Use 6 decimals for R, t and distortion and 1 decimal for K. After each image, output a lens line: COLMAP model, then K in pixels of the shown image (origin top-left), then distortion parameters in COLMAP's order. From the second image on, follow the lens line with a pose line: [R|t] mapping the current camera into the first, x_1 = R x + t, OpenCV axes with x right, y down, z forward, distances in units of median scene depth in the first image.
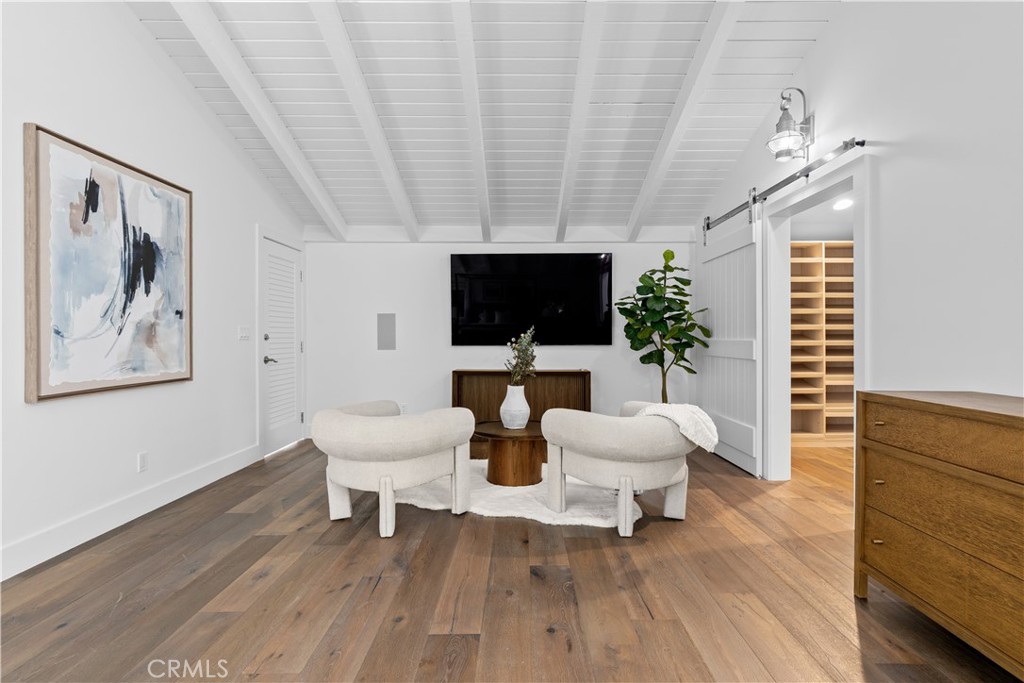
lens RADIAL K [[479.1, 0, 514.5], [0, 479.1, 349.4], [0, 0, 1]] dist [-0.007068, 0.000137]
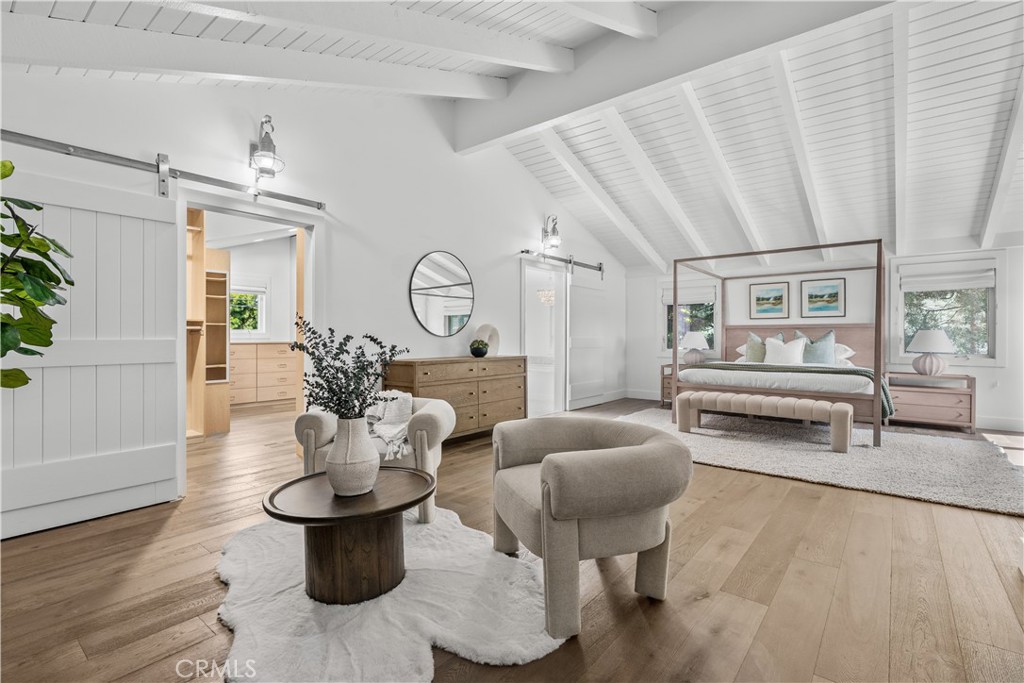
lens RADIAL K [[479.1, 0, 514.5], [0, 479.1, 349.4], [0, 0, 1]] dist [-0.007068, 0.000137]
pose [[-0.786747, -0.007898, 0.617225, -0.739769], [-0.001572, 0.999941, 0.010791, 0.000225], [-0.617273, 0.007519, -0.786713, 1.941327]]
